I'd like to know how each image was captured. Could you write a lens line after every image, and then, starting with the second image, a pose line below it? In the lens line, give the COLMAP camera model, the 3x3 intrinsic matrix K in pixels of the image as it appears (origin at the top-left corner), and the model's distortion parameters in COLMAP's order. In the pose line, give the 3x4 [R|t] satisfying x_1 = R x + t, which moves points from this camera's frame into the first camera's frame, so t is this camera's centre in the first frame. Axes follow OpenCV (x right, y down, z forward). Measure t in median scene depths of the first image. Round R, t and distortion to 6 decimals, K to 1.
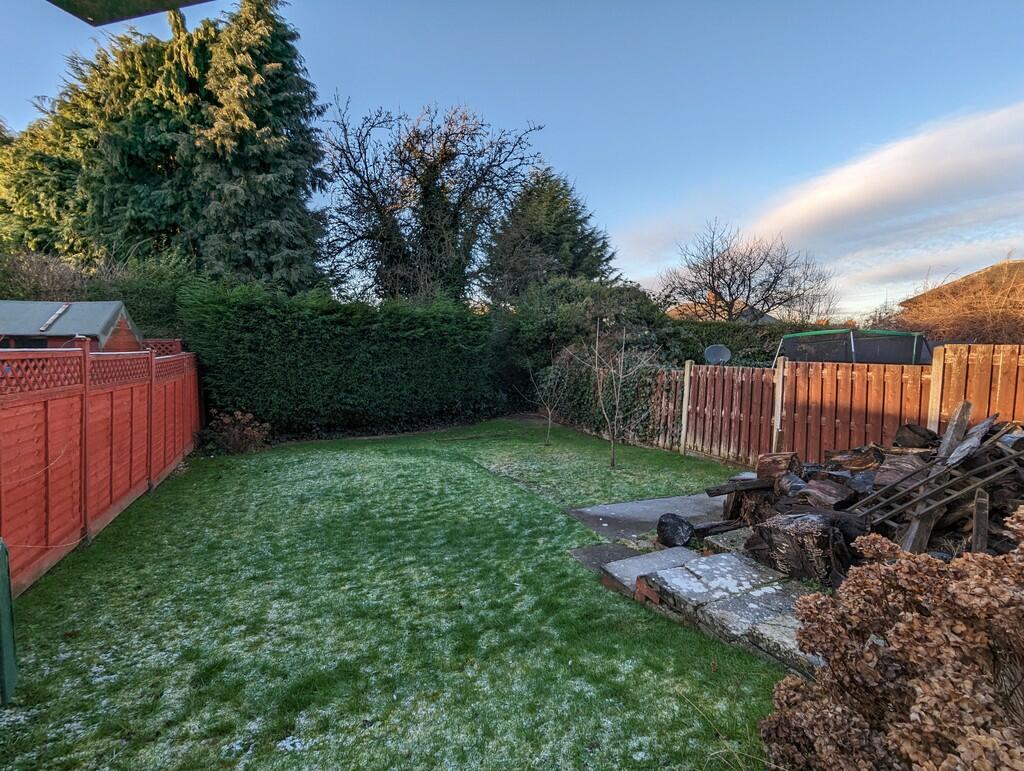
lens RADIAL K [[477.9, 0, 512.0], [0, 477.9, 385.5], [0, 0, 1]] dist [-0.003900, -0.000430]
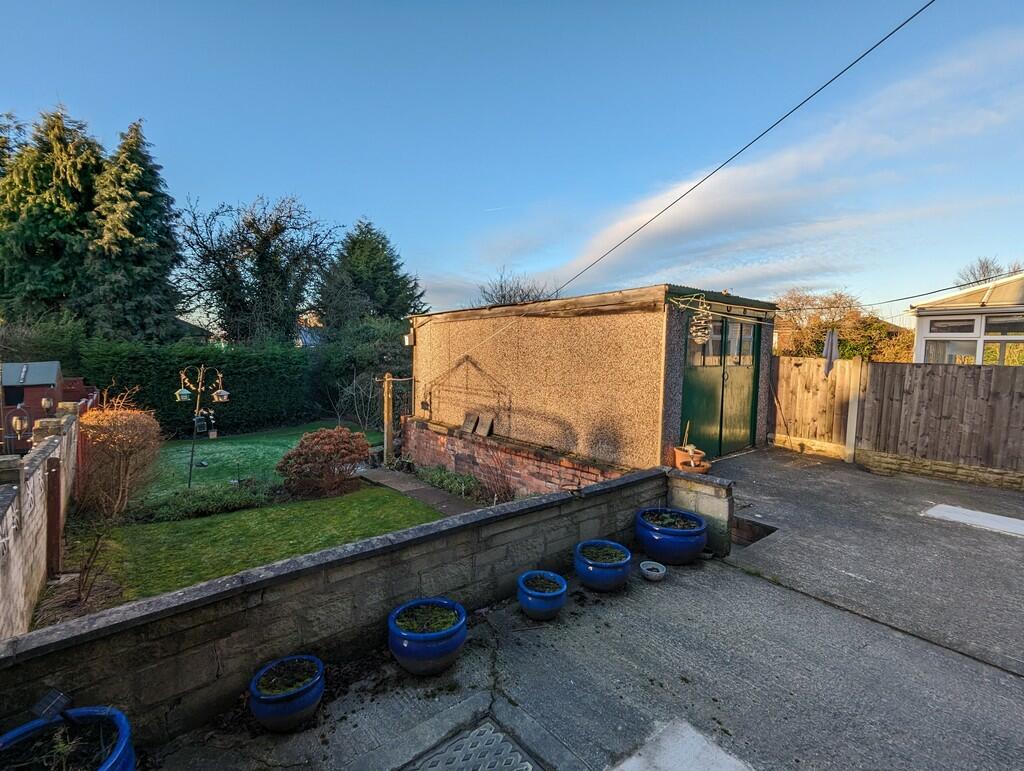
lens RADIAL K [[477.9, 0, 512.0], [0, 477.9, 385.5], [0, 0, 1]] dist [-0.003900, -0.000430]
pose [[0.959904, -0.012418, 0.280052, 0.180279], [0.012187, 0.999922, 0.002567, -0.050052], [-0.280062, 0.000949, 0.959981, -0.750895]]
